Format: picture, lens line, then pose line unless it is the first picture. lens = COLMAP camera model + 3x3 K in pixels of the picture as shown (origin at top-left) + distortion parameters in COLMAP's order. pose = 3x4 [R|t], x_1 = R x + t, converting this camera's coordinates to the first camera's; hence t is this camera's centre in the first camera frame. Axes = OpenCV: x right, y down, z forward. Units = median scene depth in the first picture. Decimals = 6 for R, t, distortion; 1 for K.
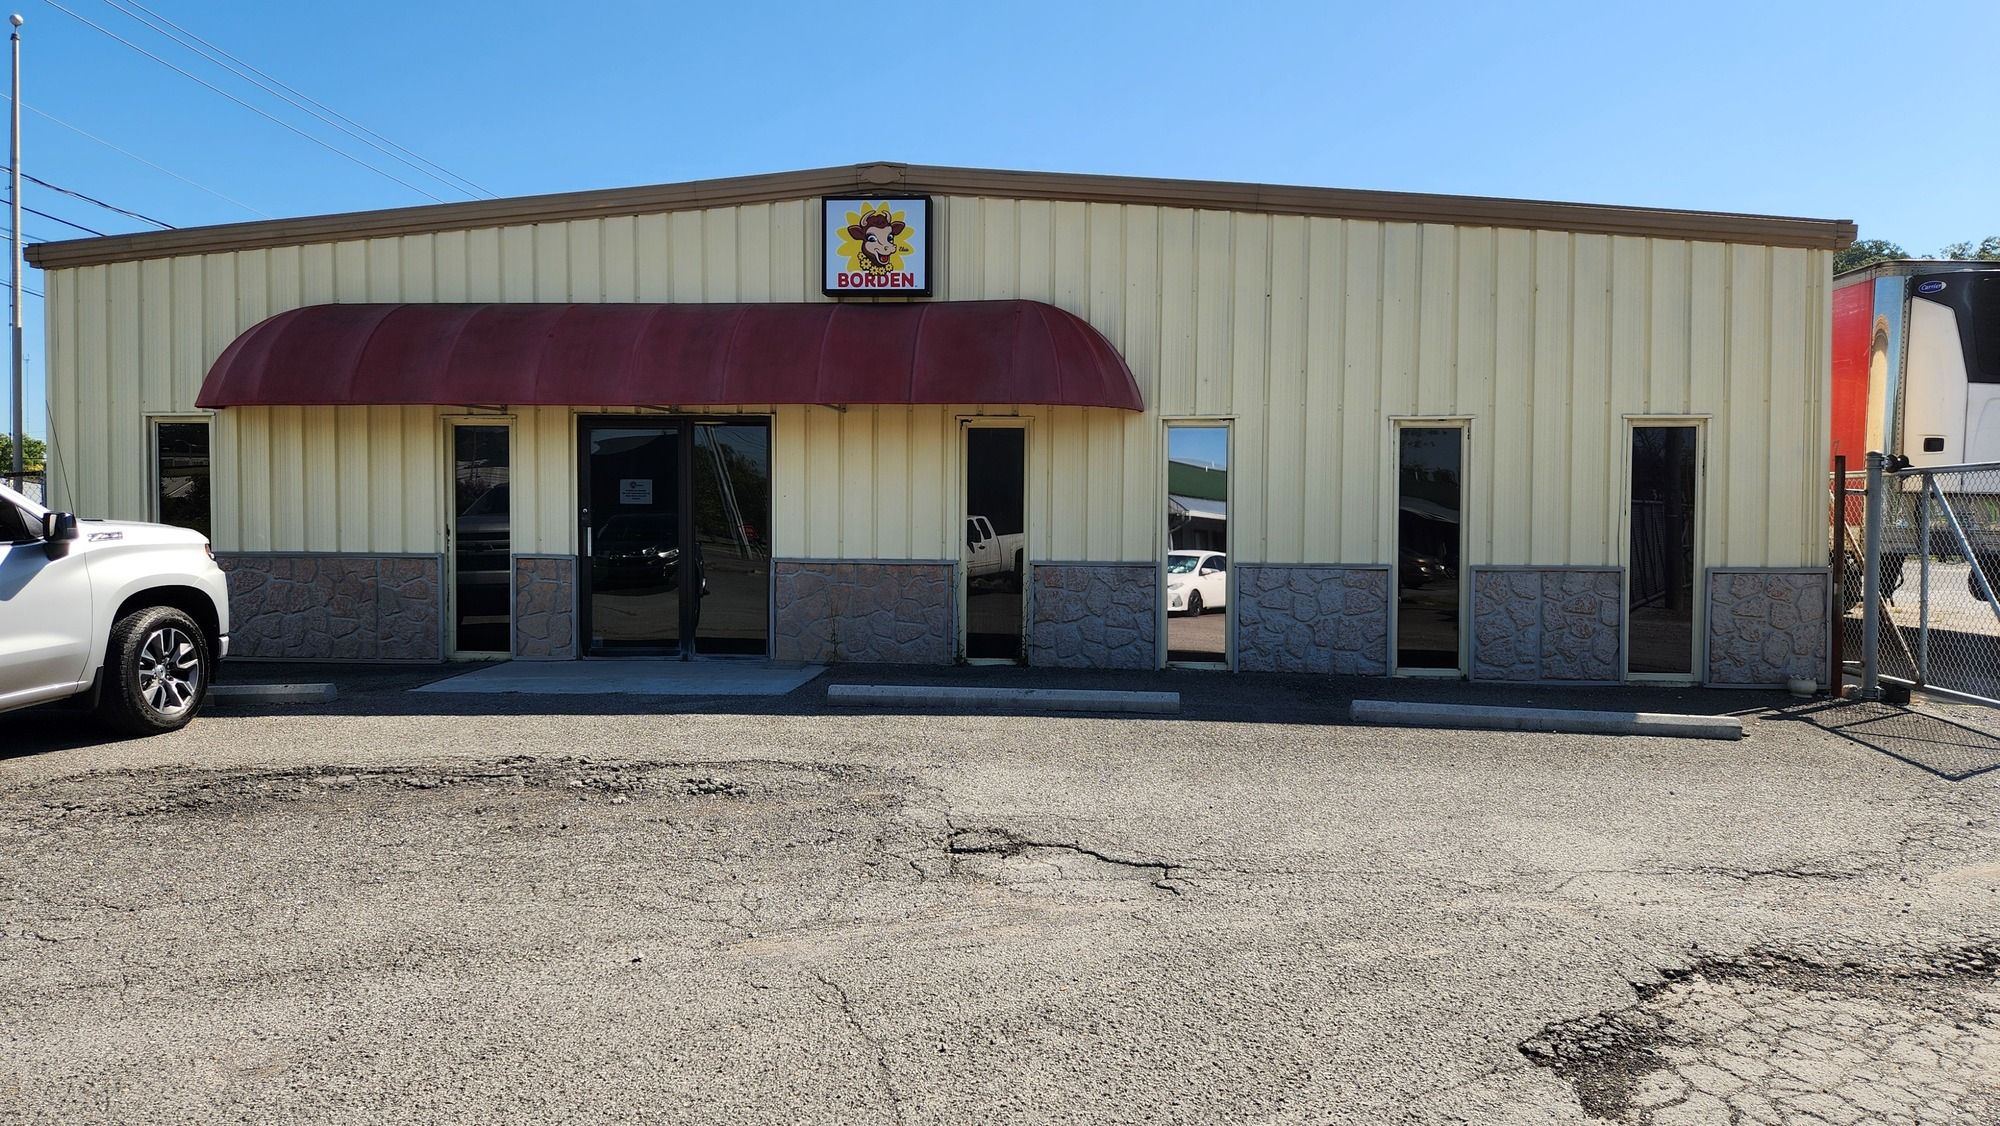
lens RADIAL K [[1360.0, 0, 1000.0], [0, 1360.0, 563.0], [0, 0, 1]] dist [0.023428, 0.000376]
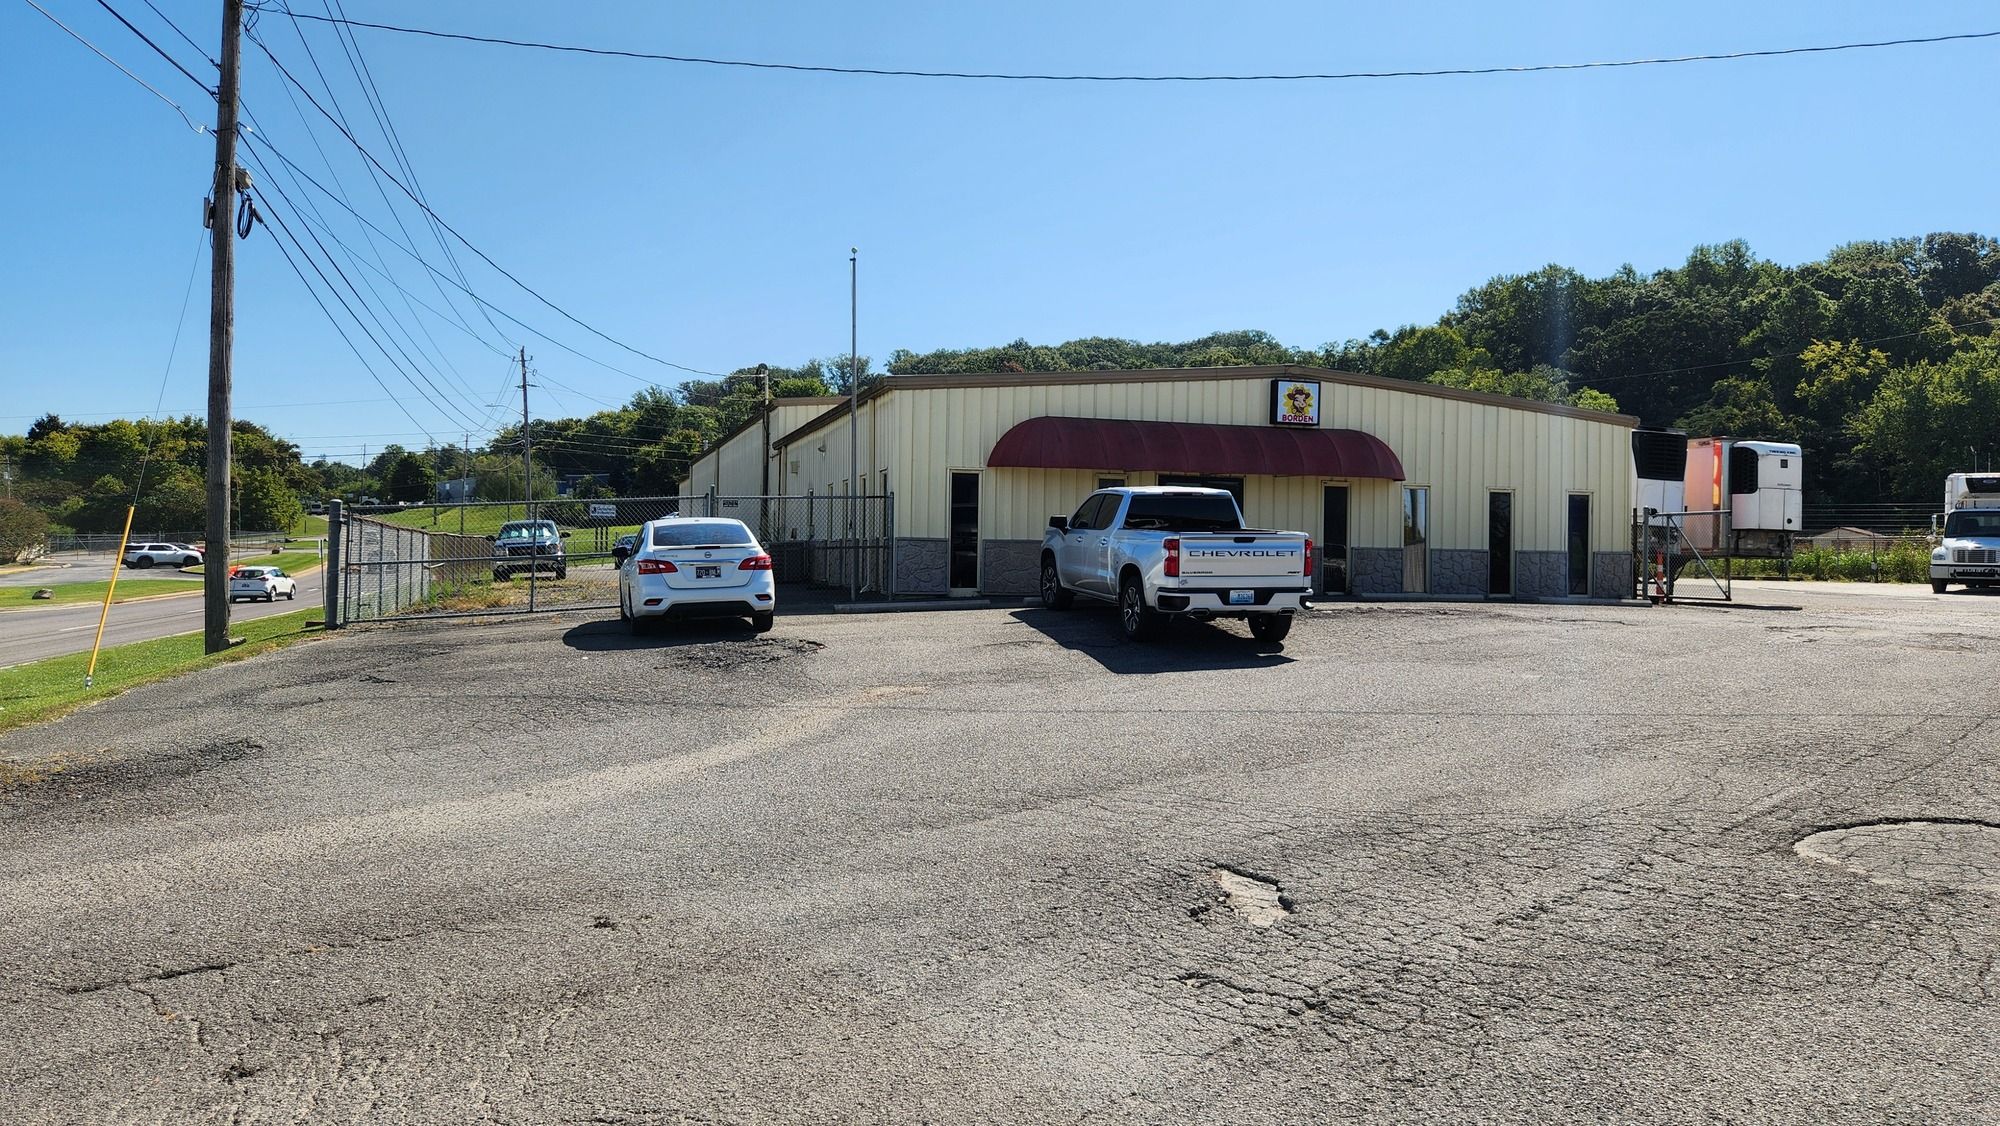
lens RADIAL K [[1360.0, 0, 1000.0], [0, 1360.0, 563.0], [0, 0, 1]] dist [0.023428, 0.000376]
pose [[0.916928, 0.006017, 0.399006, -1.409926], [0.002640, 0.999773, -0.021144, 0.070704], [-0.399043, 0.020441, 0.916704, -0.818607]]
